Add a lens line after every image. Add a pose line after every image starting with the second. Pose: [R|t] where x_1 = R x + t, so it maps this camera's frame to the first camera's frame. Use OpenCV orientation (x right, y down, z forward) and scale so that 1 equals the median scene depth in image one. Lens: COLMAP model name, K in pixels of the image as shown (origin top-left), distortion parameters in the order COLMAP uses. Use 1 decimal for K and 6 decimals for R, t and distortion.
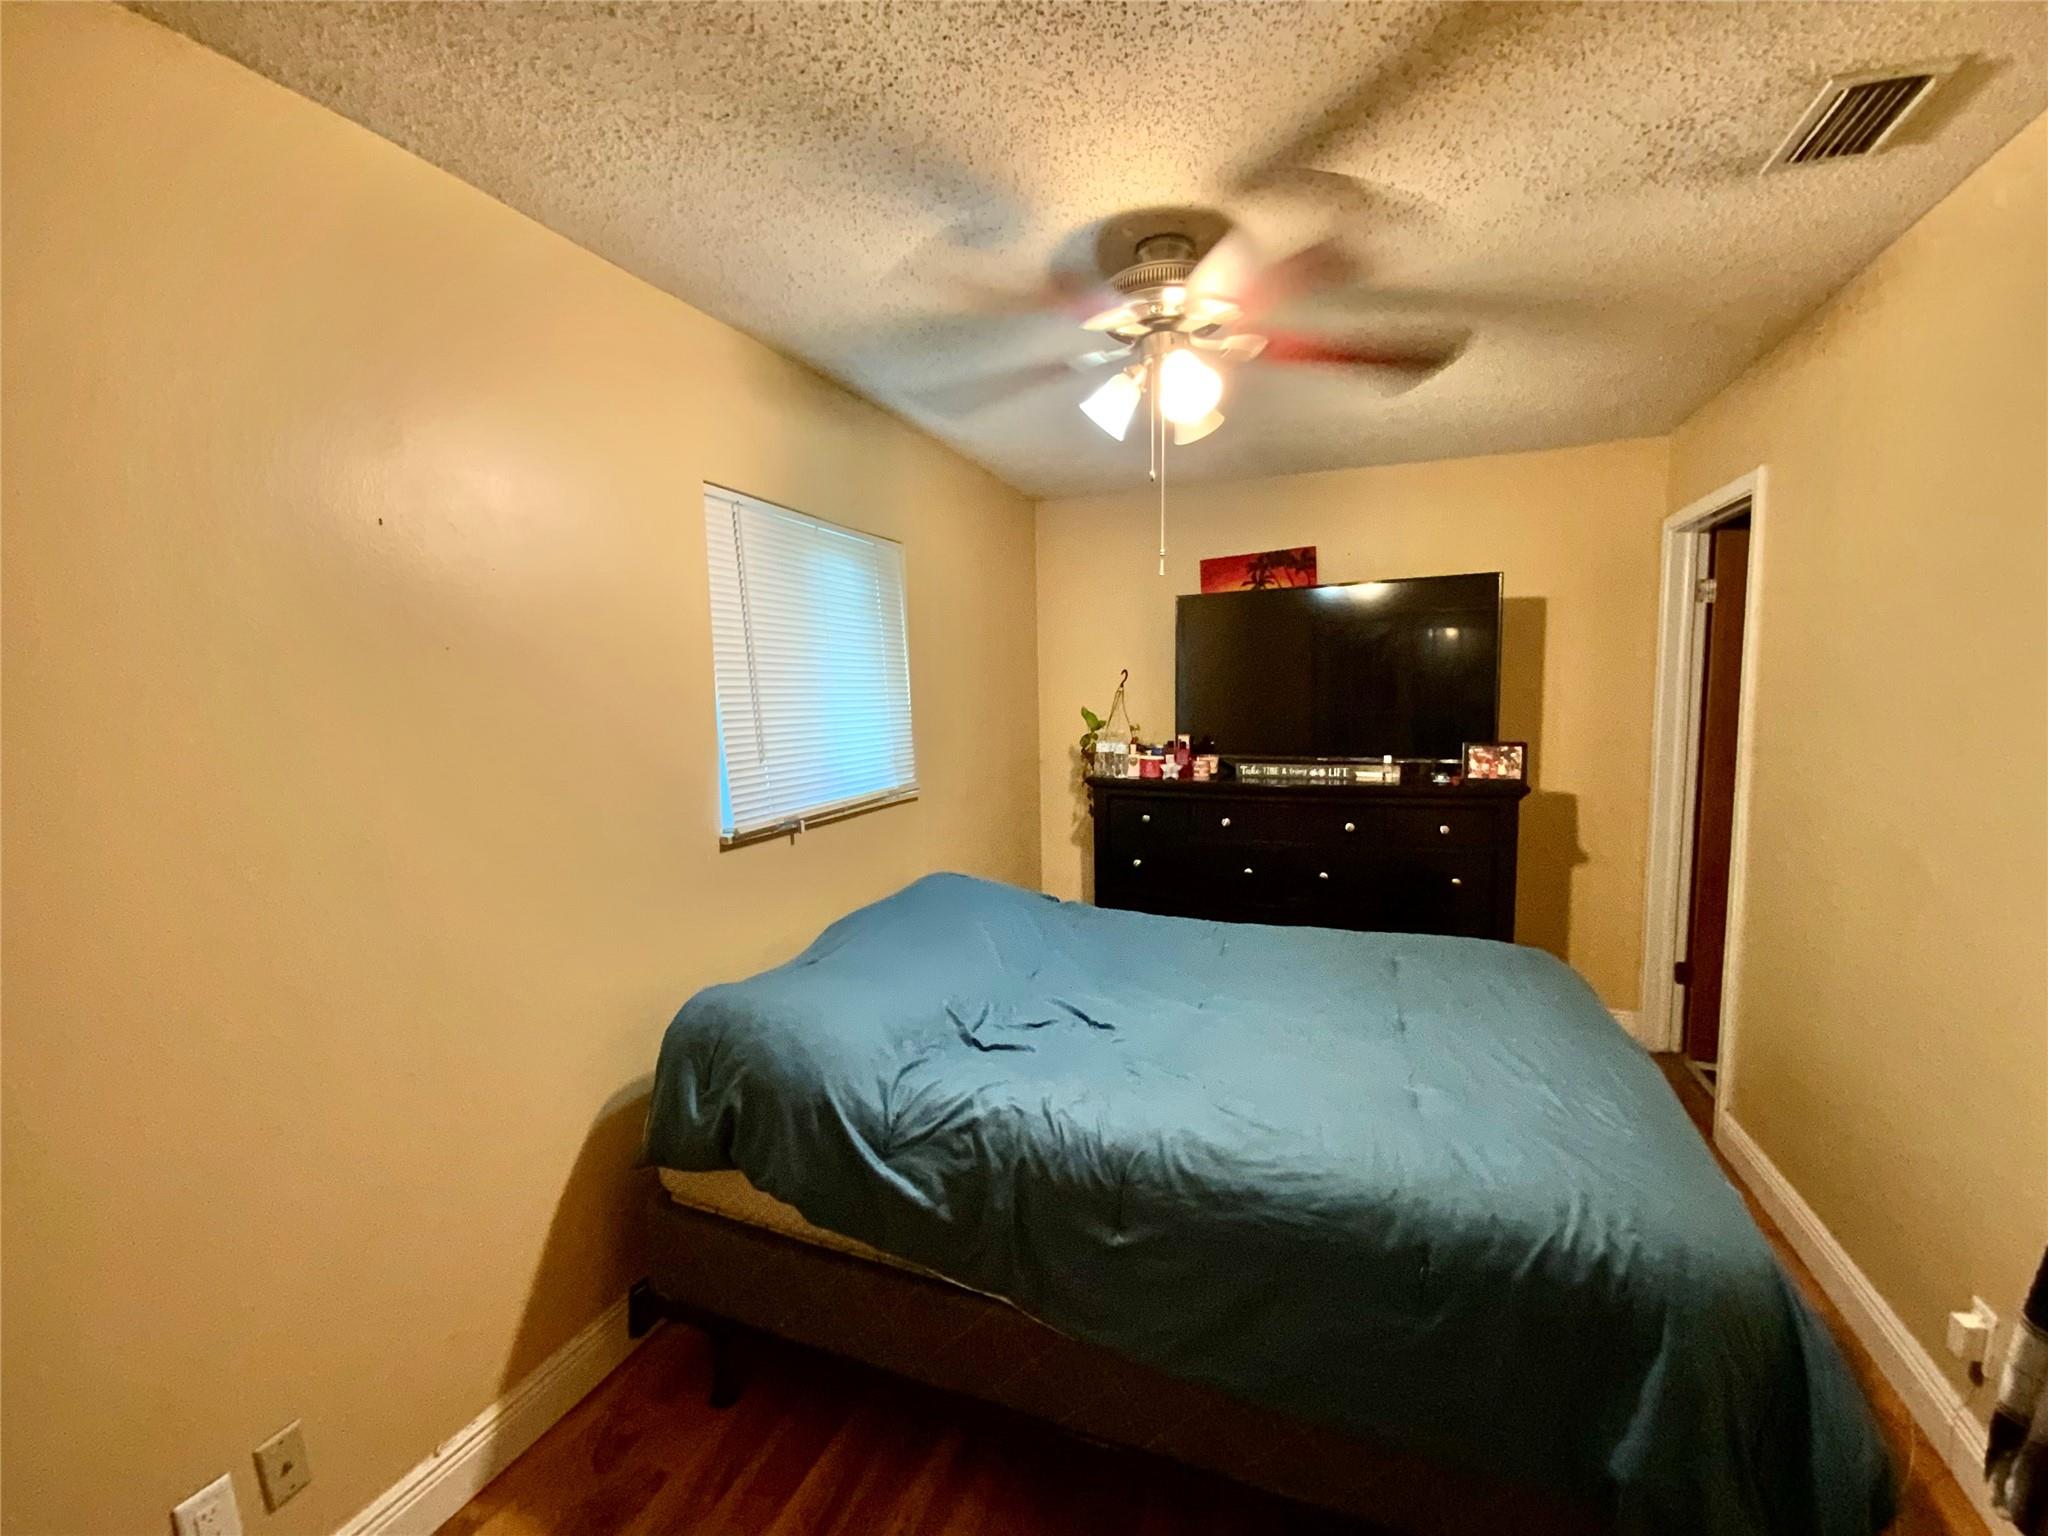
lens RADIAL K [[839.2, 0, 1027.6], [0, 839.2, 770.5], [0, 0, 1]] dist [0.033233, -0.021481]
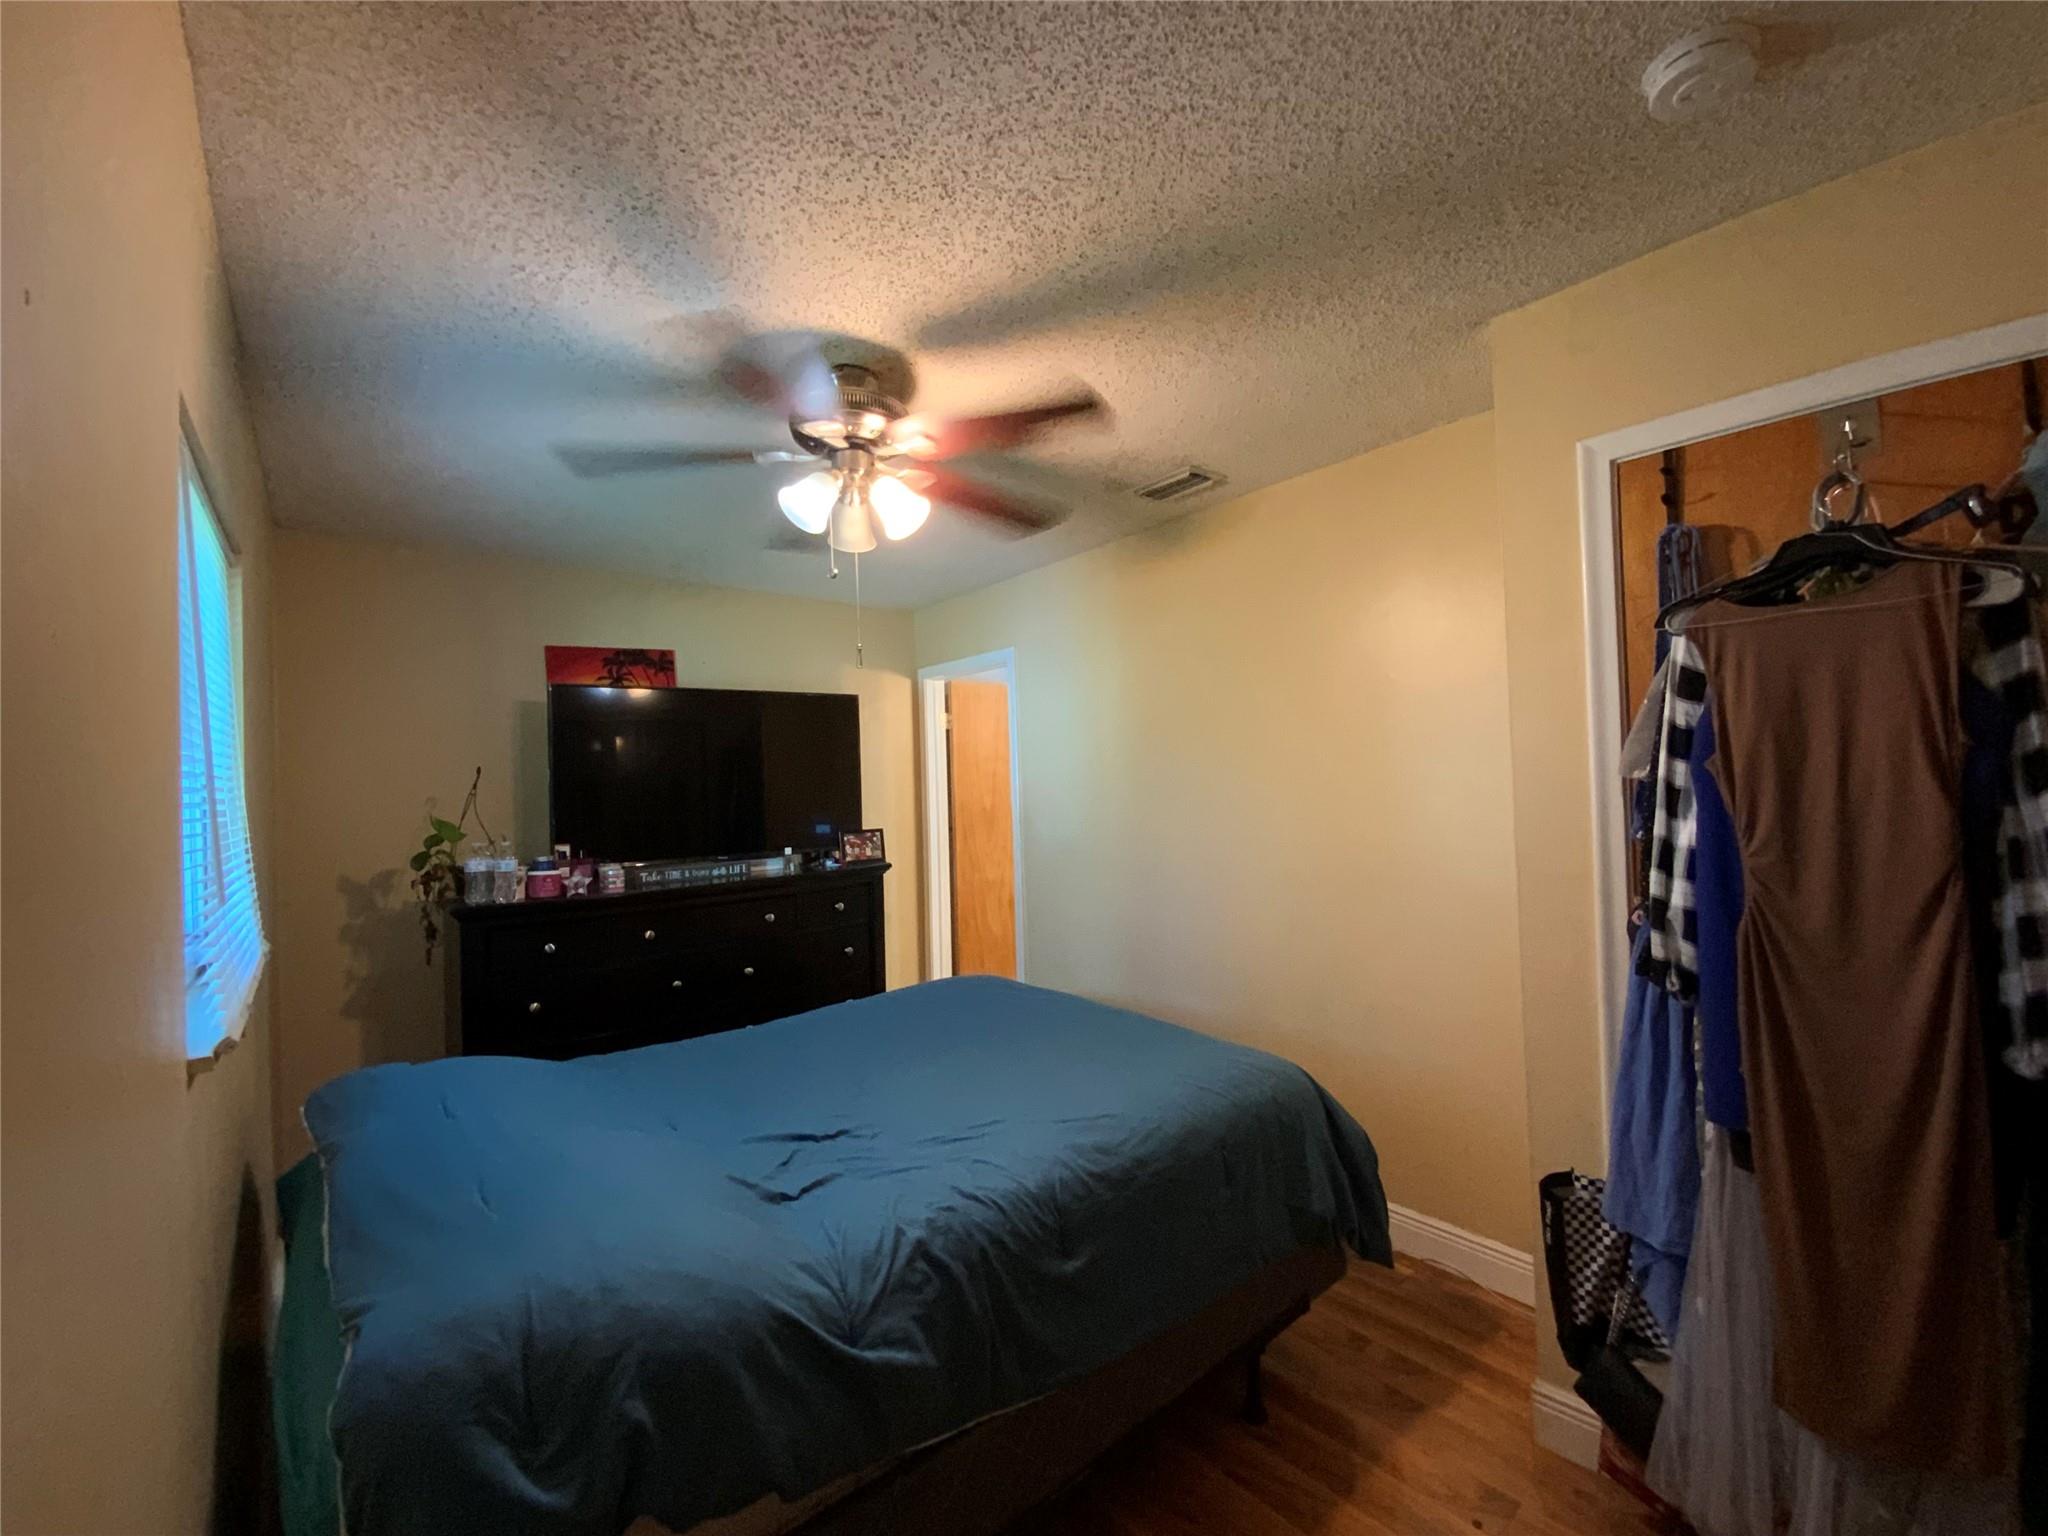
lens RADIAL K [[839.2, 0, 1027.6], [0, 839.2, 770.5], [0, 0, 1]] dist [0.033233, -0.021481]
pose [[0.479831, 0.012881, 0.877266, -0.673035], [0.109383, 0.991213, -0.074382, -0.002949], [-0.870515, 0.131649, 0.474206, 0.339035]]
